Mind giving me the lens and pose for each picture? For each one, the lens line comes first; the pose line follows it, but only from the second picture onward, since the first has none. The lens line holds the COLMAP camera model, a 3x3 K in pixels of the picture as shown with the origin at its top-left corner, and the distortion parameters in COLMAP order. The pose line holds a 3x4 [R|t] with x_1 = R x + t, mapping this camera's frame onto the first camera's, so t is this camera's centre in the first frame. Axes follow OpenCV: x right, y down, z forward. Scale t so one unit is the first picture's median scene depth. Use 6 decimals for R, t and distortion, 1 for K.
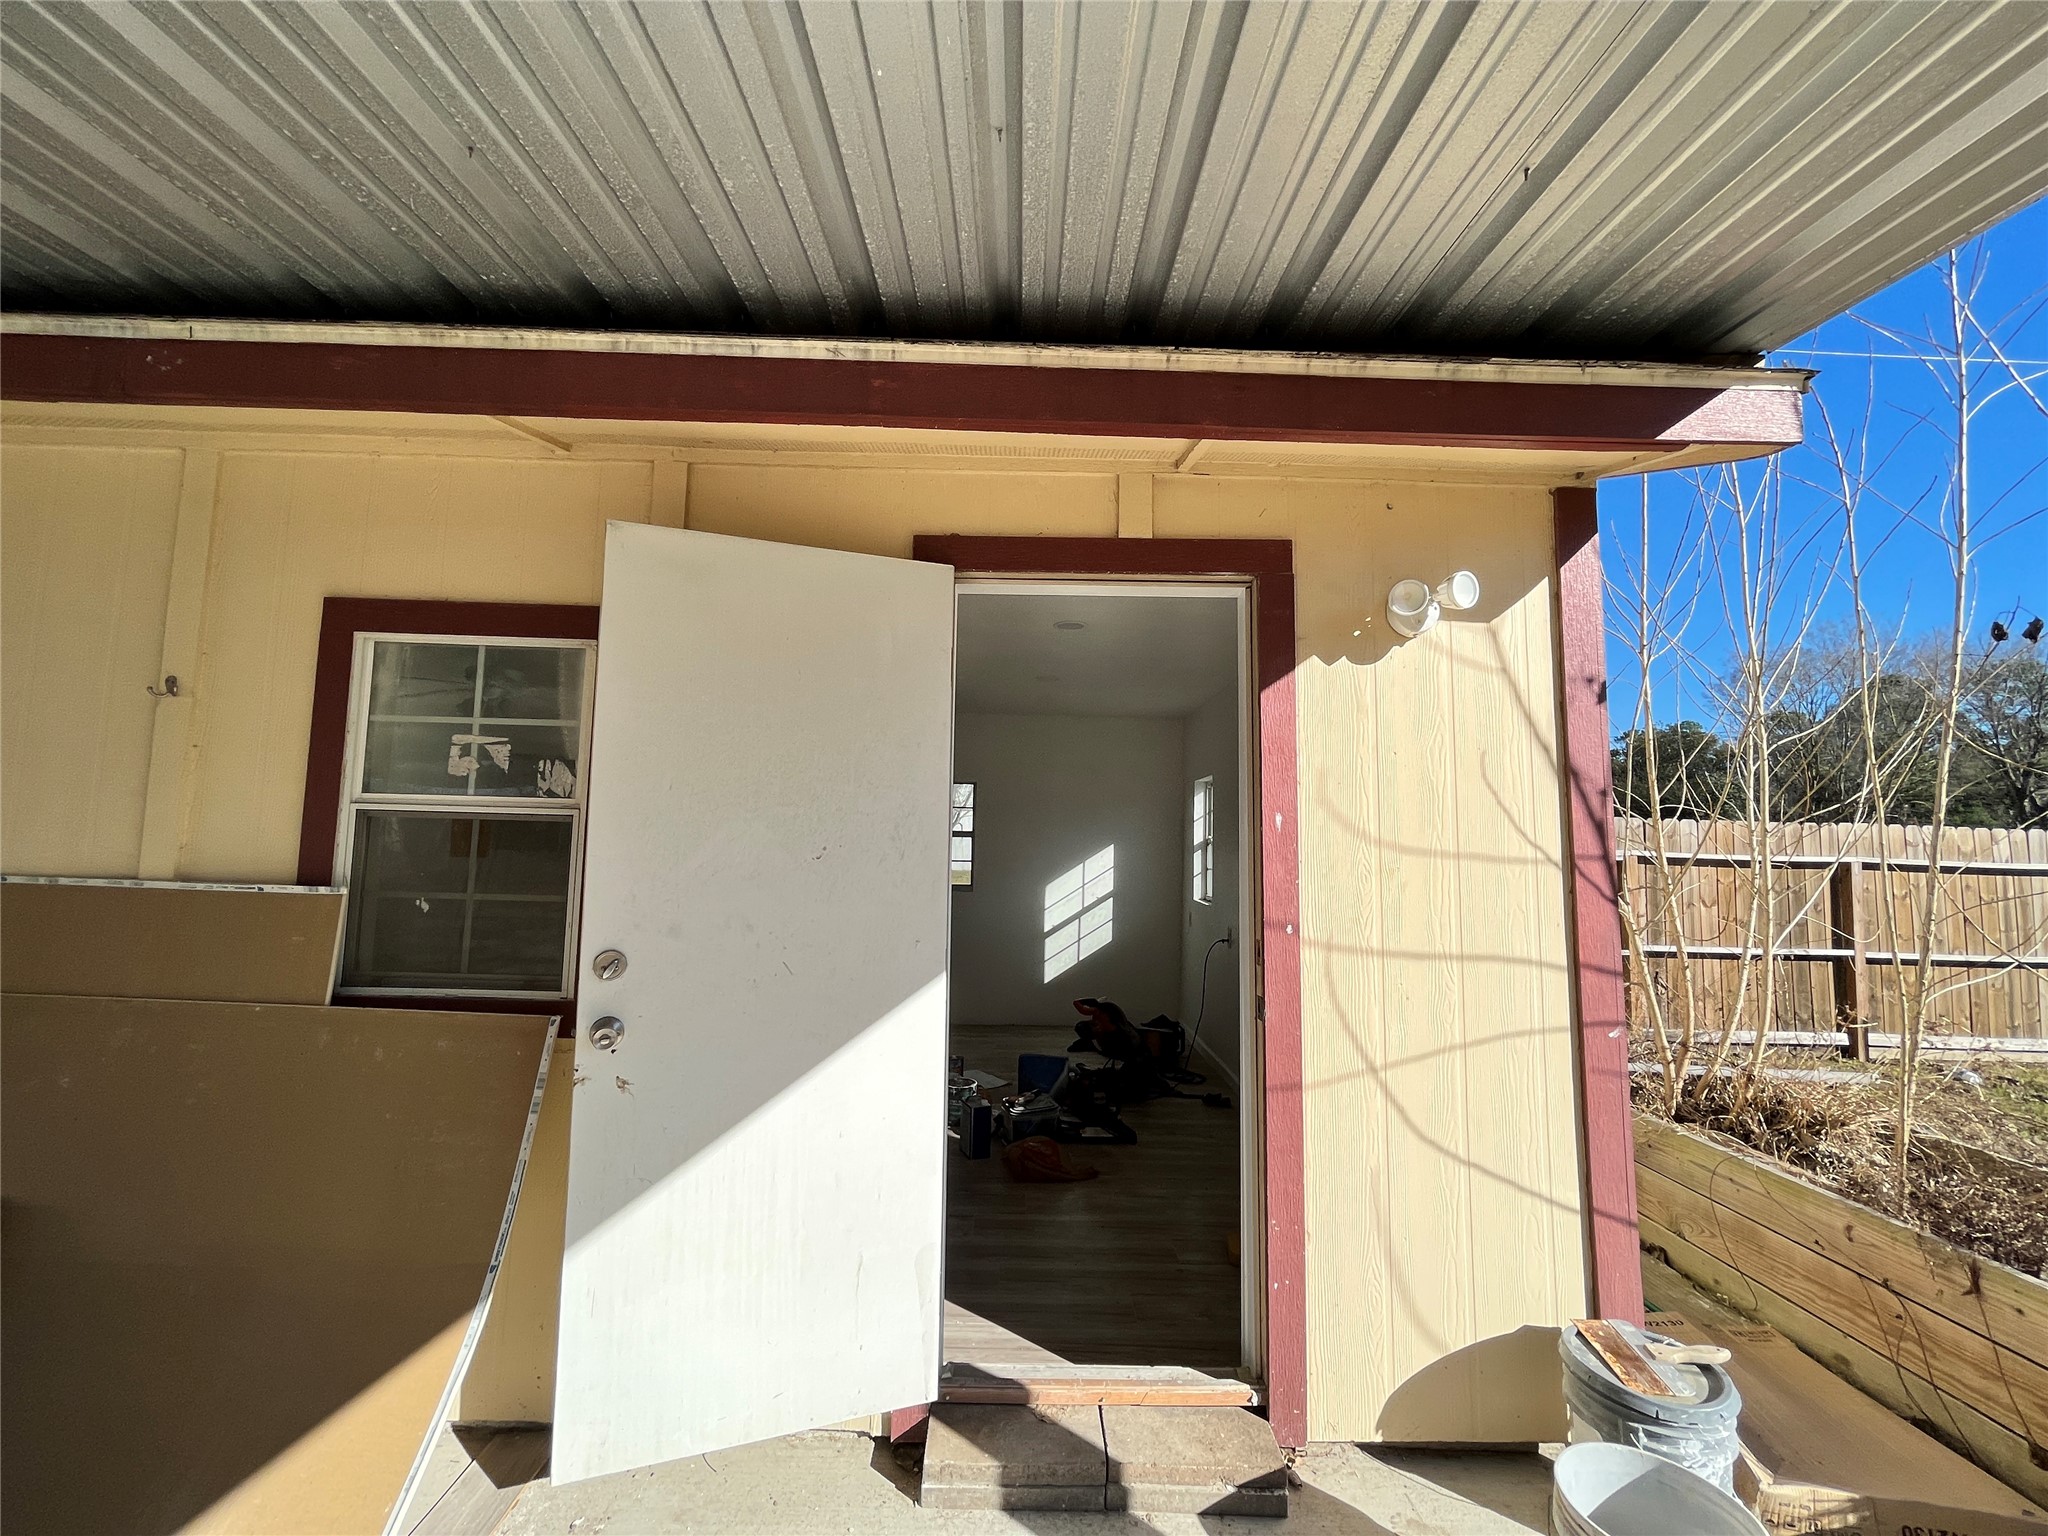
lens RADIAL K [[681.6, 0, 1024.0], [0, 681.6, 768.0], [0, 0, 1]] dist [-0.000100, 0.000011]
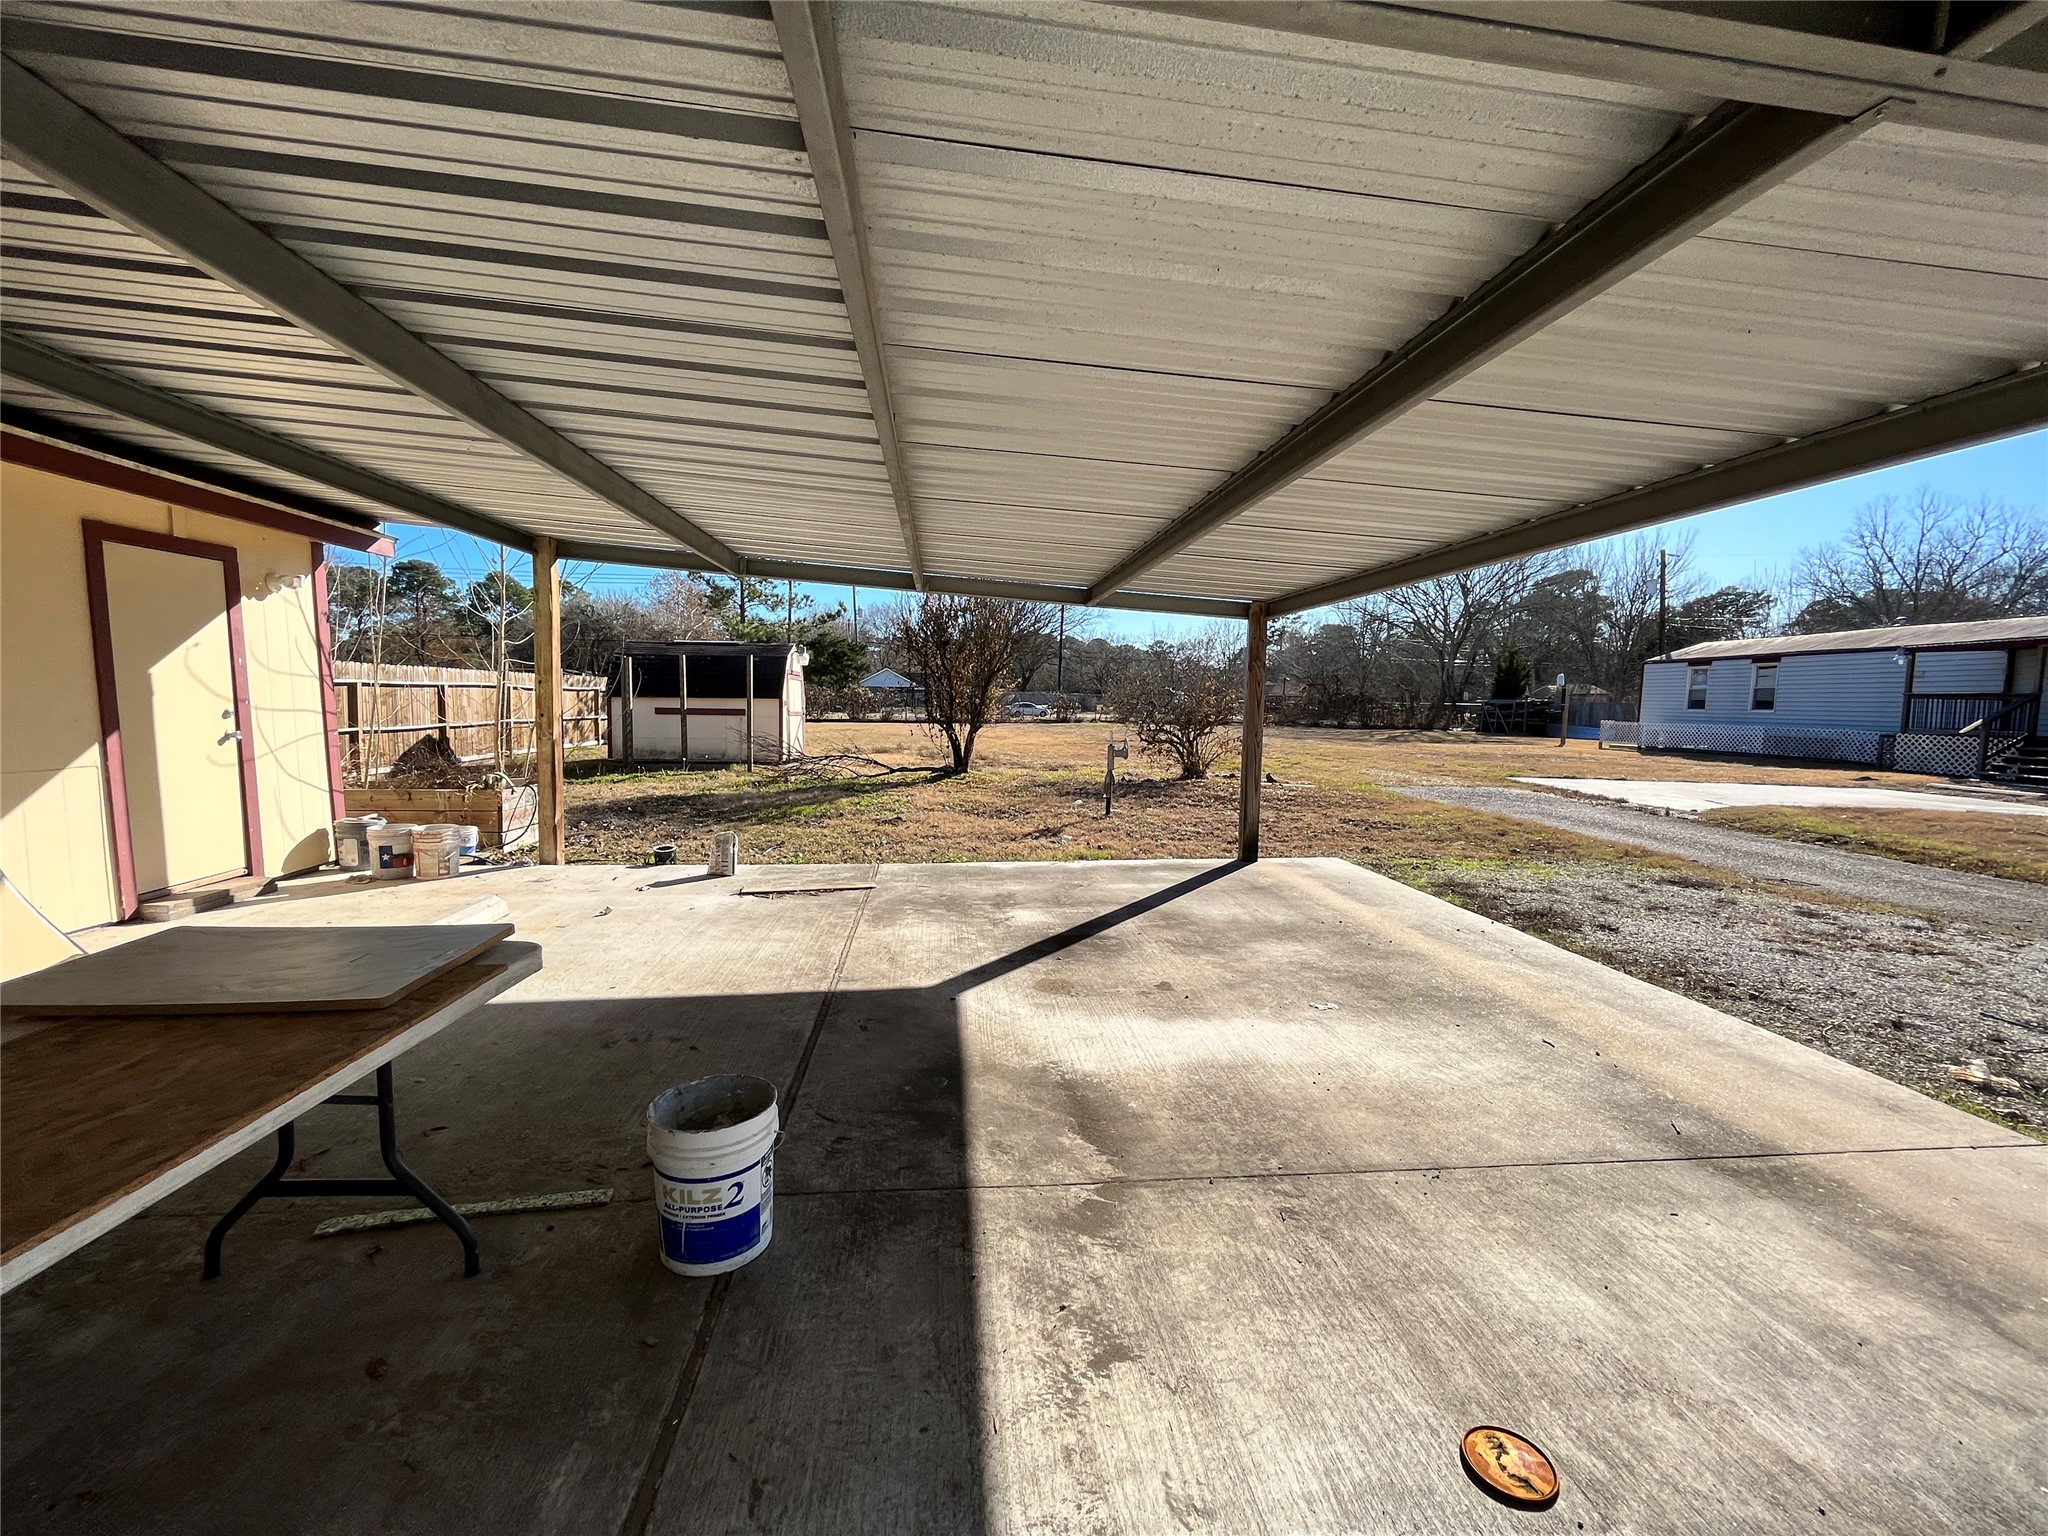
lens RADIAL K [[821.2, 0, 1024.0], [0, 821.2, 768.0], [0, 0, 1]] dist [0.000105, 0.000011]
pose [[-0.084467, -0.112878, 0.990012, -2.967453], [-0.083270, 0.990887, 0.105873, -0.094942], [-0.992941, -0.073495, -0.093097, -1.680685]]
